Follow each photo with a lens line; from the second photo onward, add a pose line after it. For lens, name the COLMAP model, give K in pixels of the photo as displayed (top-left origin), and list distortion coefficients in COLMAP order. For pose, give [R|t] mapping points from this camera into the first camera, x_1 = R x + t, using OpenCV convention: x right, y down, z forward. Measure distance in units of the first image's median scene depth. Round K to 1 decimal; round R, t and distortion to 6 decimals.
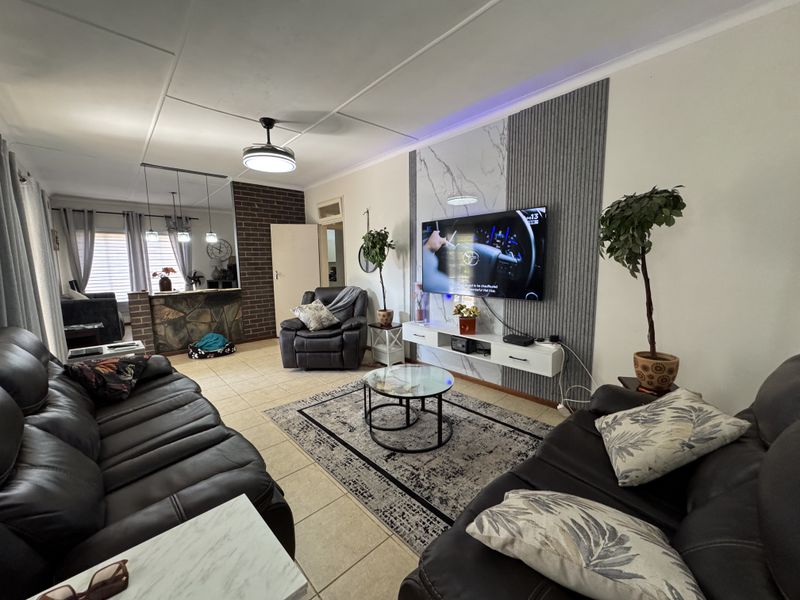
lens RADIAL K [[321.8, 0, 400.0], [0, 321.8, 300.0], [0, 0, 1]] dist [-0.002427, 0.000024]
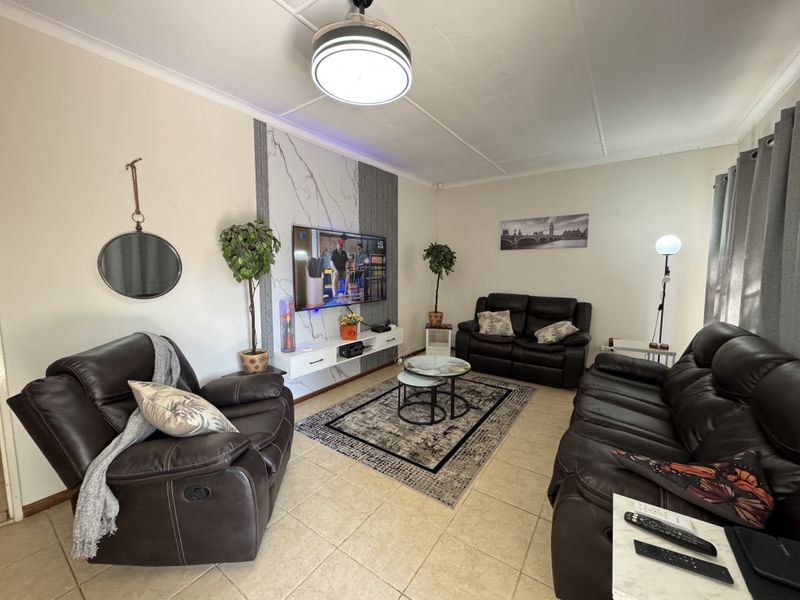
lens RADIAL K [[321.8, 0, 400.0], [0, 321.8, 300.0], [0, 0, 1]] dist [-0.002427, 0.000024]
pose [[-0.218626, -0.085875, 0.972023, -1.026079], [0.115517, 0.986838, 0.113166, -0.153593], [-0.968947, 0.137027, -0.205829, 1.213322]]
